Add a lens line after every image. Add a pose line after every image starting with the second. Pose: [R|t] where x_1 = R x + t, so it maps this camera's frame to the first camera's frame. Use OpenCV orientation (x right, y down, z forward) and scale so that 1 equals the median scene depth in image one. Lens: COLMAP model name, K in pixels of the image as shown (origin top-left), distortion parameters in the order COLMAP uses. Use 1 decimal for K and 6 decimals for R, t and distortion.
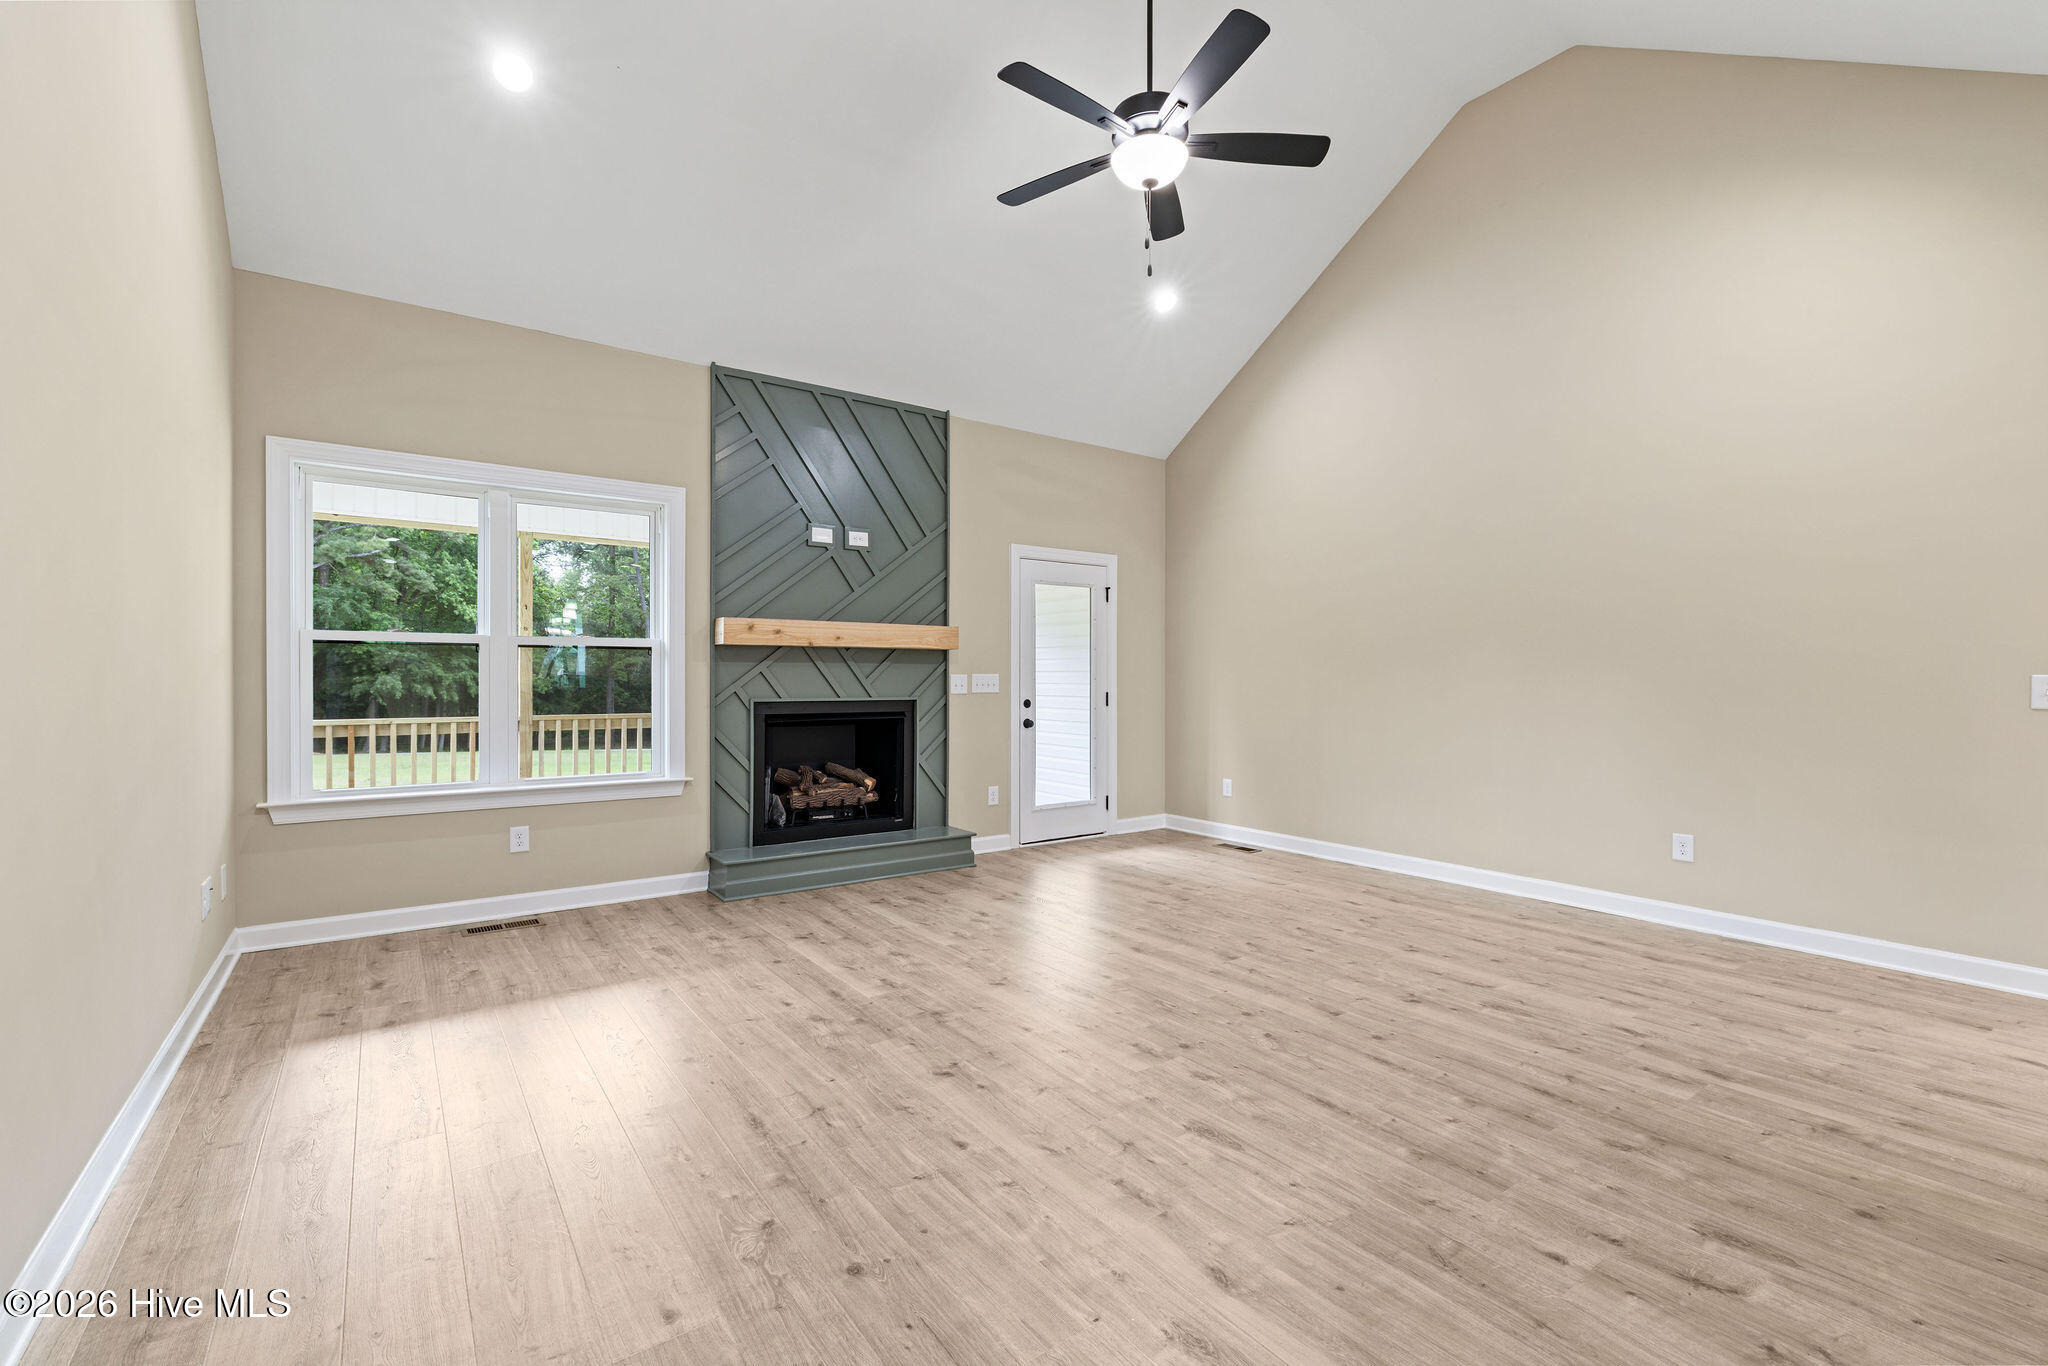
lens RADIAL K [[883.2, 0, 1024.0], [0, 883.2, 683.0], [0, 0, 1]] dist [-0.003053, -0.000940]
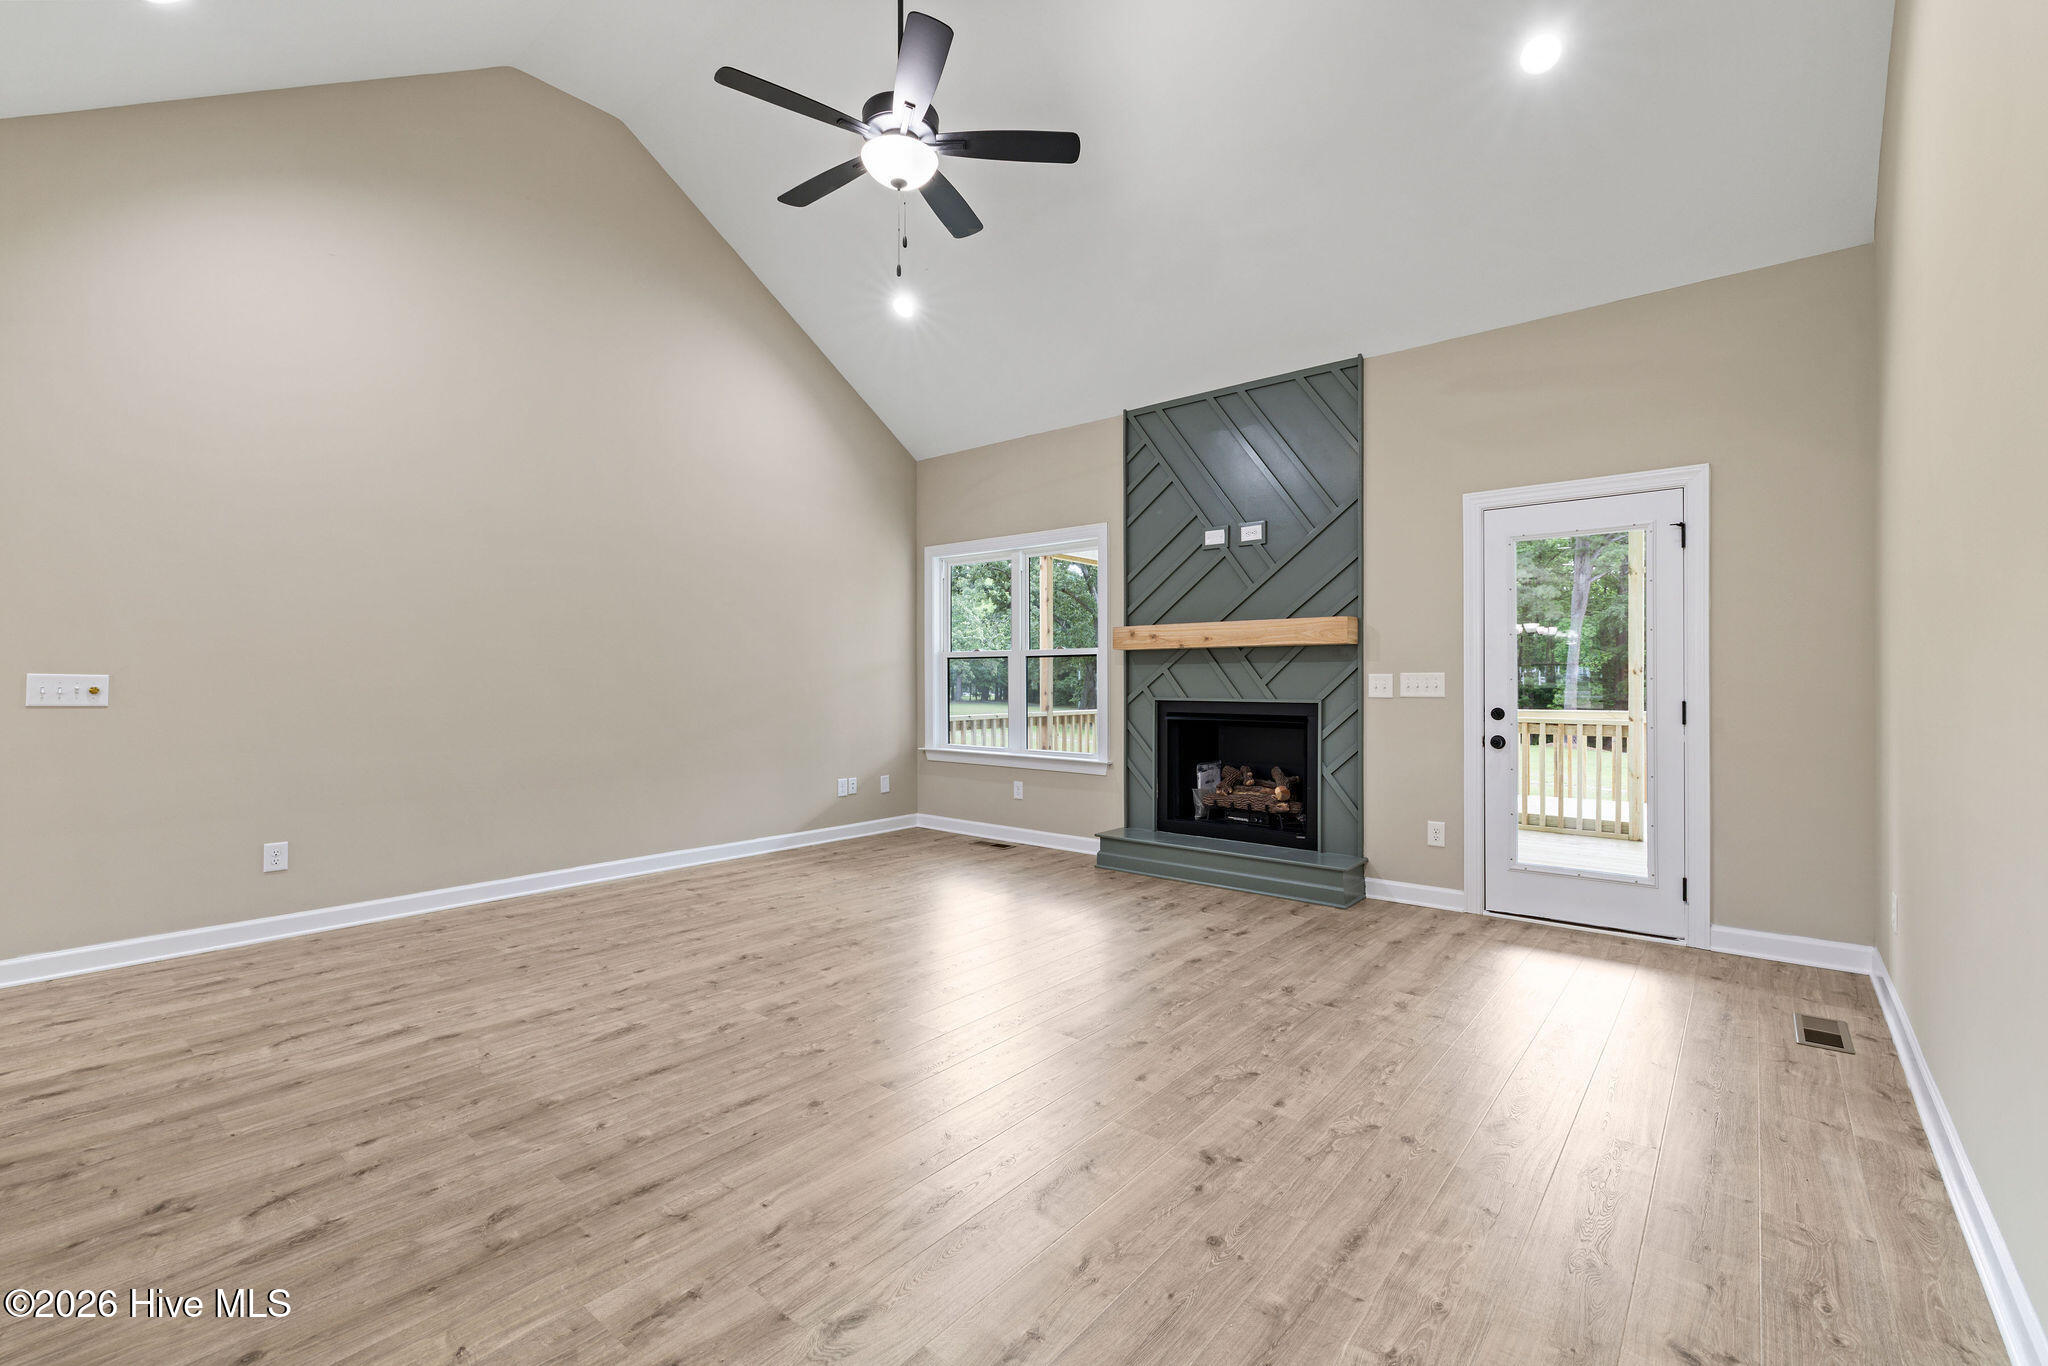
lens RADIAL K [[876.4, 0, 1024.0], [0, 876.4, 683.0], [0, 0, 1]] dist [-0.000355, 0.000698]
pose [[0.249109, 0.002856, -0.968471, 0.782470], [-0.003499, 0.999992, 0.002049, -0.002023], [0.968469, 0.002878, 0.249117, 0.610420]]
